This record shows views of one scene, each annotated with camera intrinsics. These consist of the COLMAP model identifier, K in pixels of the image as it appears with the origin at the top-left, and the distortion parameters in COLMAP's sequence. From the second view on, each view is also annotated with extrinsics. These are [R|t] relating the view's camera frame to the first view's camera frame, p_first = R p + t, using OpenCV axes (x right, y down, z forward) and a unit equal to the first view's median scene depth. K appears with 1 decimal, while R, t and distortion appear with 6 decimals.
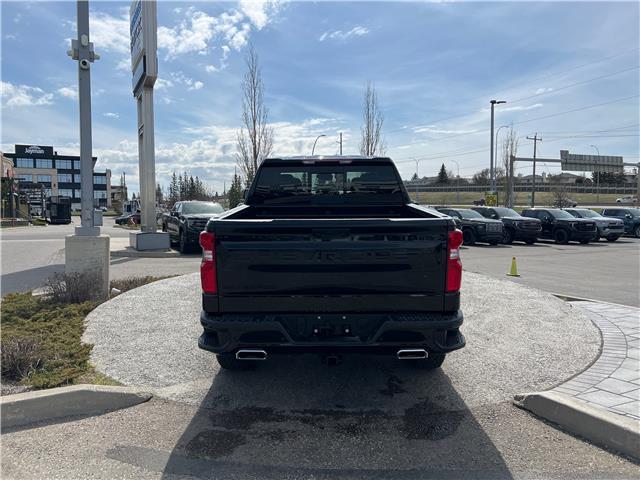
lens RADIAL K [[505.6, 0, 320.0], [0, 505.6, 240.0], [0, 0, 1]] dist [0.048071, -0.054435]
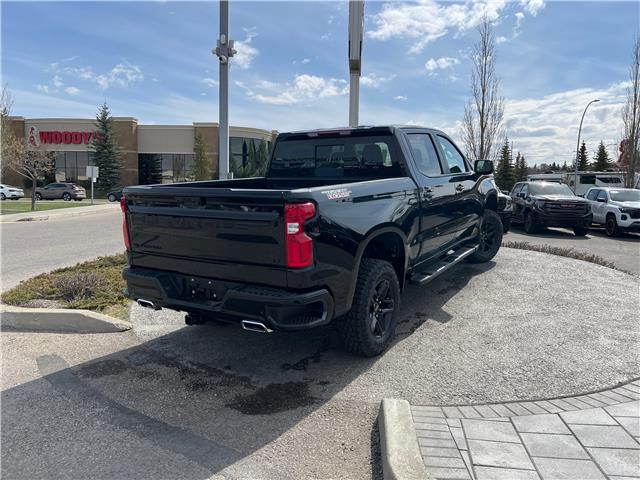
lens RADIAL K [[499.0, 0, 314.5], [0, 499.0, 237.8], [0, 0, 1]] dist [0.028941, -0.004233]
pose [[0.836661, 0.073222, -0.542805, 0.195184], [-0.051254, 0.997142, 0.055509, -0.001776], [0.545318, -0.018621, 0.838022, 0.062284]]
